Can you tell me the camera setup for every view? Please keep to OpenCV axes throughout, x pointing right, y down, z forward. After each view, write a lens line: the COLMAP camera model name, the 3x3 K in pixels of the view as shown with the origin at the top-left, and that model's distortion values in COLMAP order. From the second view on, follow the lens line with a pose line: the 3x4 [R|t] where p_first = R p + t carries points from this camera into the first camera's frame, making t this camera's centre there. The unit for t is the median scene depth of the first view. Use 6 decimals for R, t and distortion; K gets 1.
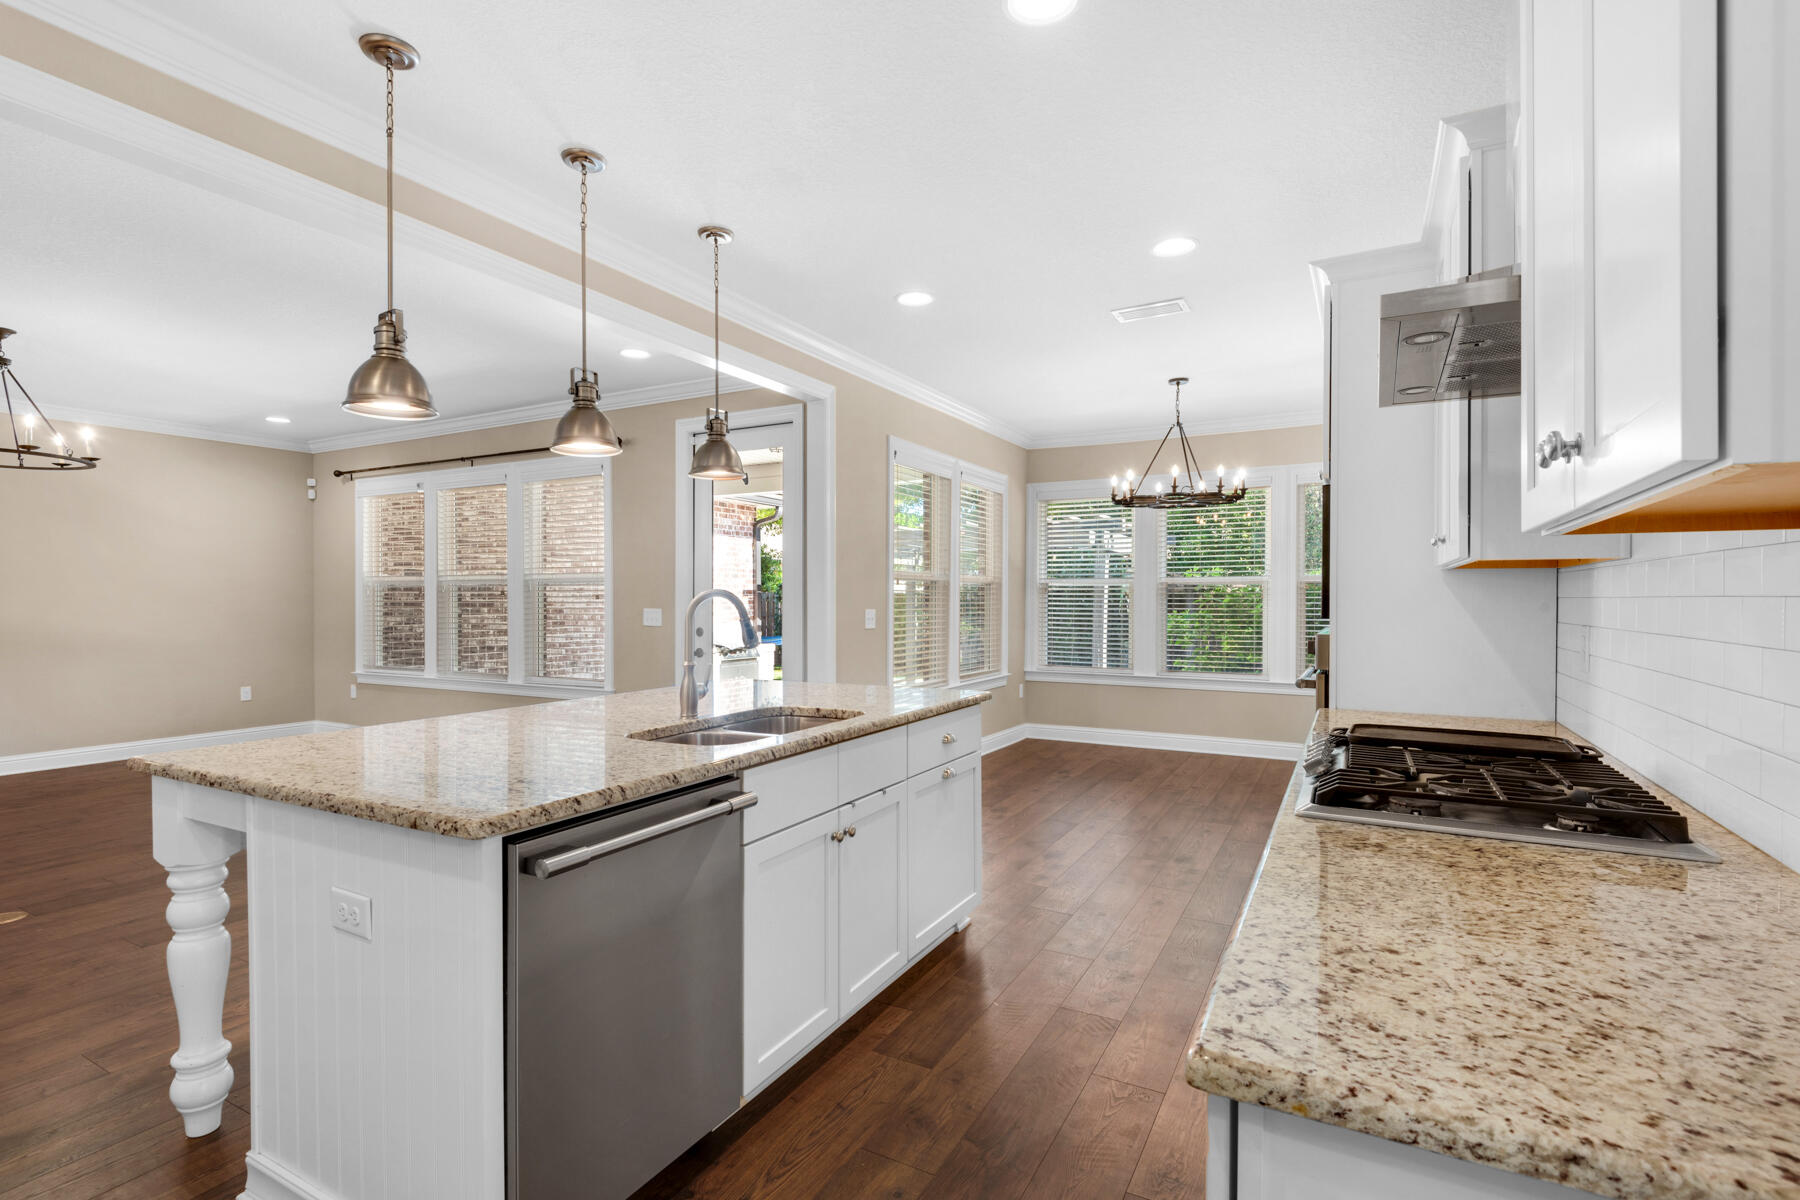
lens RADIAL K [[857.5, 0, 890.7], [0, 857.5, 596.5], [0, 0, 1]] dist [0.016933, -0.011880]
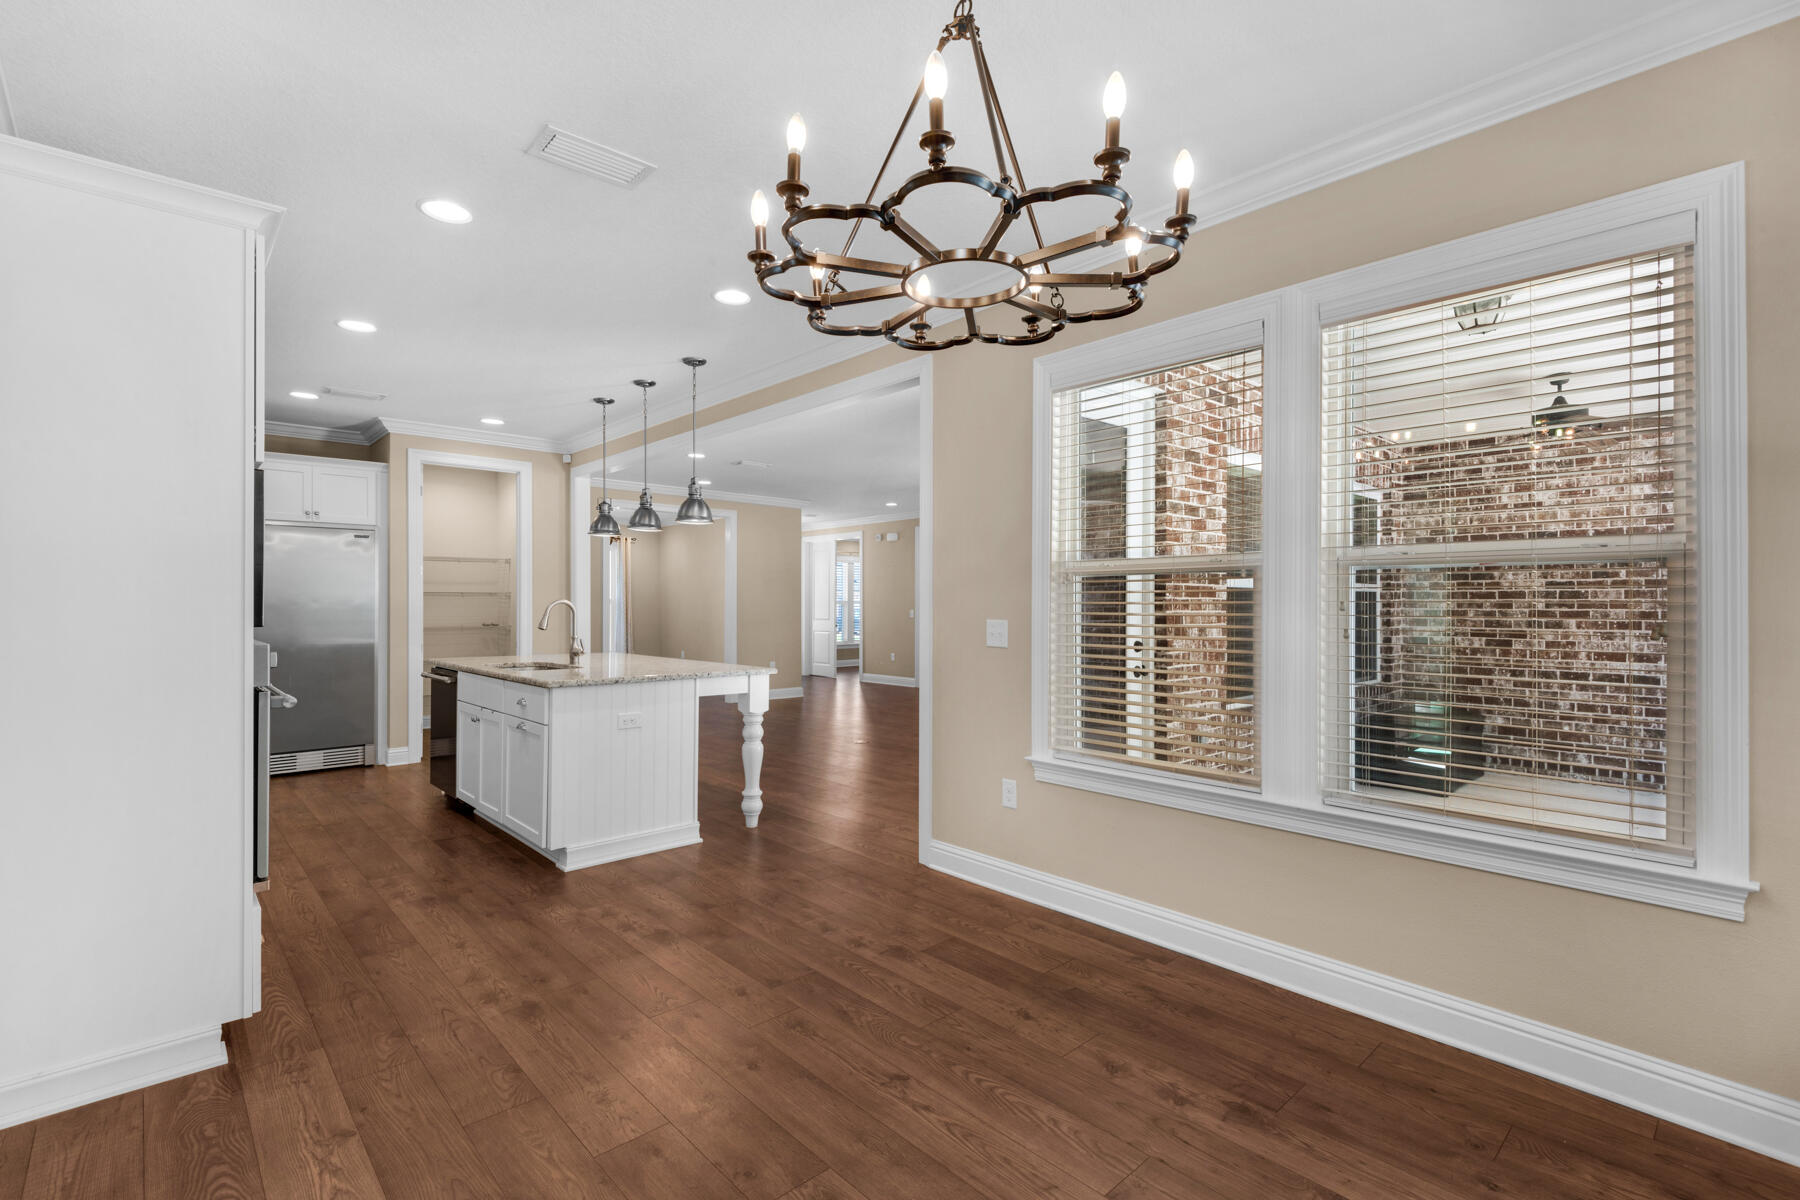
lens RADIAL K [[831.9, 0, 919.1], [0, 831.9, 600.2], [0, 0, 1]] dist [0.015702, -0.007954]
pose [[-0.311543, -0.004613, -0.950221, 0.467473], [-0.002776, 0.999988, -0.003944, 0.000446], [0.950228, 0.001409, -0.311552, 0.814032]]
